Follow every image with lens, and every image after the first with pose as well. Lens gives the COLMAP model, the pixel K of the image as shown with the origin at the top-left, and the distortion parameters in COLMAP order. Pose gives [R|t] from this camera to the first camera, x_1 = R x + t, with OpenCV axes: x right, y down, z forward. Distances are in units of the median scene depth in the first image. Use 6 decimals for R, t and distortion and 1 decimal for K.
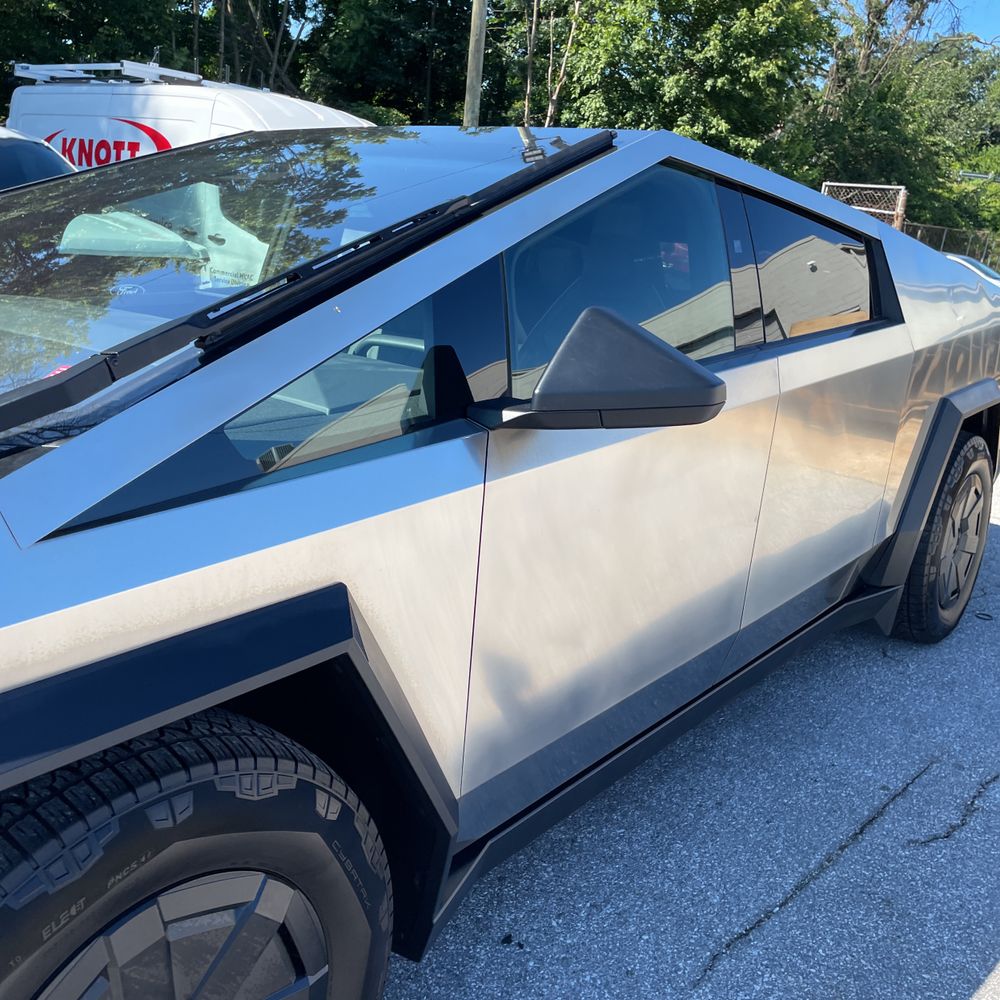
lens RADIAL K [[1003.9, 0, 488.6], [0, 1003.9, 494.7], [0, 0, 1]] dist [0.100545, -0.135753]
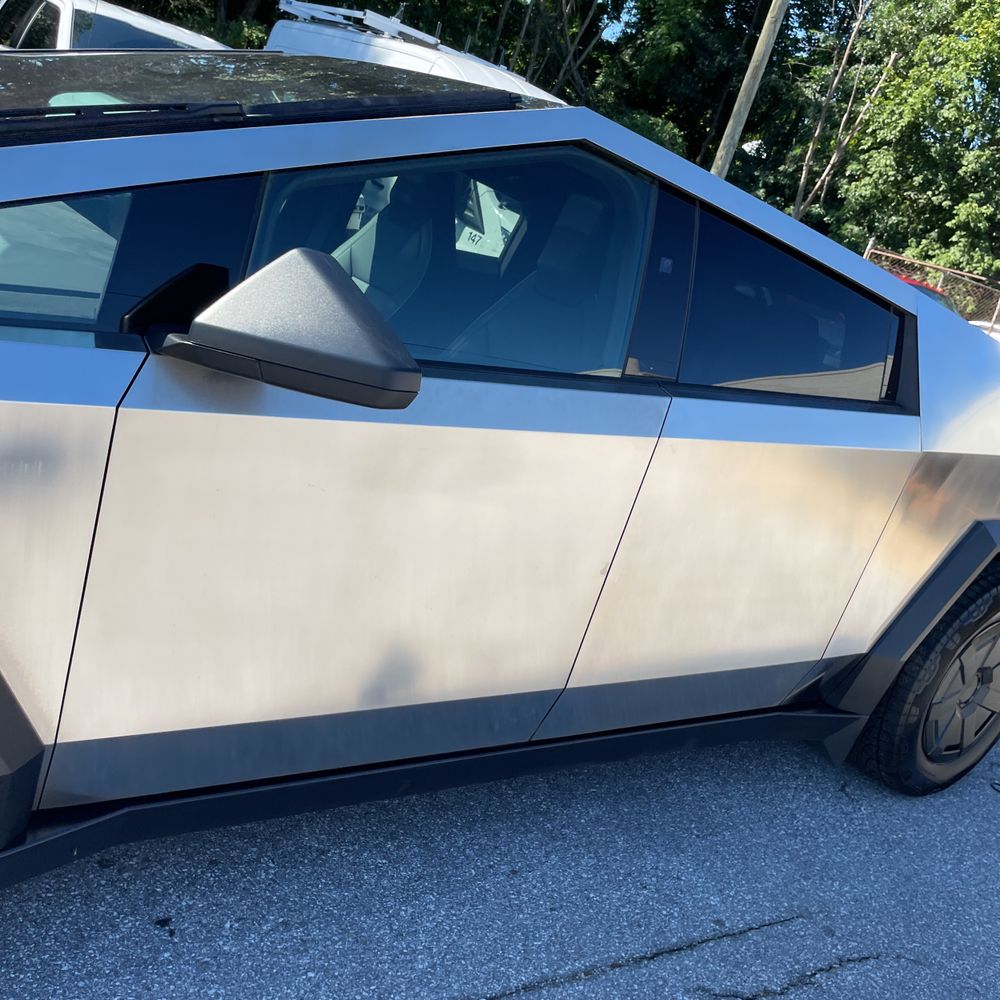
lens RADIAL K [[1006.1, 0, 500.0], [0, 1006.1, 500.0], [0, 0, 1]] dist [0.094397, -0.136021]
pose [[0.942885, 0.271963, -0.192363, 0.096777], [-0.273410, 0.961700, 0.019509, -0.008021], [0.190301, 0.034200, 0.981130, 0.035298]]
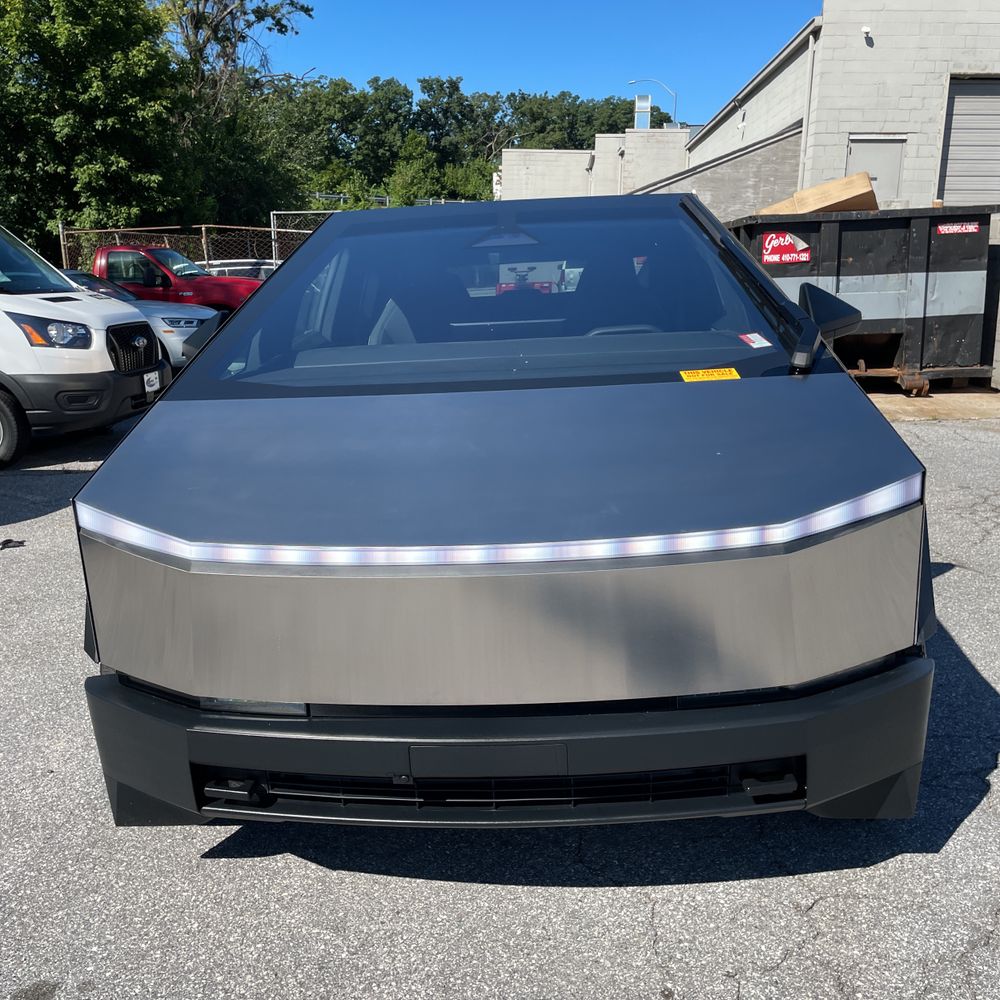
lens RADIAL K [[1030.3, 0, 477.2], [0, 1030.3, 480.3], [0, 0, 1]] dist [0.079848, -0.109512]
pose [[0.803693, -0.220679, 0.552610, -0.327186], [0.244395, 0.969161, 0.031586, -0.005046], [-0.542539, 0.109670, 0.832841, -0.062287]]
